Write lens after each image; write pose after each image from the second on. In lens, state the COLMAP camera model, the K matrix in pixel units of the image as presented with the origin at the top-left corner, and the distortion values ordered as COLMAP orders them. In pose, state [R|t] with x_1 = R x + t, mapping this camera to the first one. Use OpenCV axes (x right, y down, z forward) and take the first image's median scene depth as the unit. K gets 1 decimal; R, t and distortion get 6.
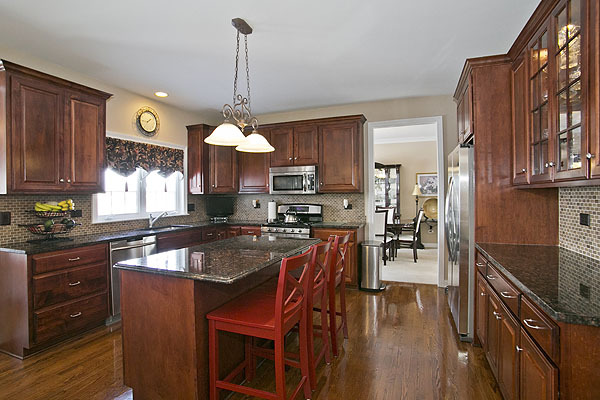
lens RADIAL K [[294.3, 0, 314.0], [0, 294.3, 199.5], [0, 0, 1]] dist [-0.032782, 0.004194]
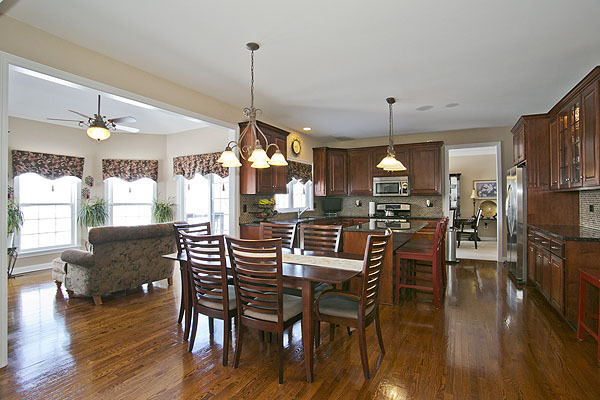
lens RADIAL K [[294.3, 0, 323.0], [0, 294.3, 200.1], [0, 0, 1]] dist [-0.032782, 0.004194]
pose [[0.995729, 0.004351, -0.092227, -0.270988], [-0.005800, 0.999864, -0.015451, 0.025637], [0.092147, 0.015920, 0.995618, -0.450981]]
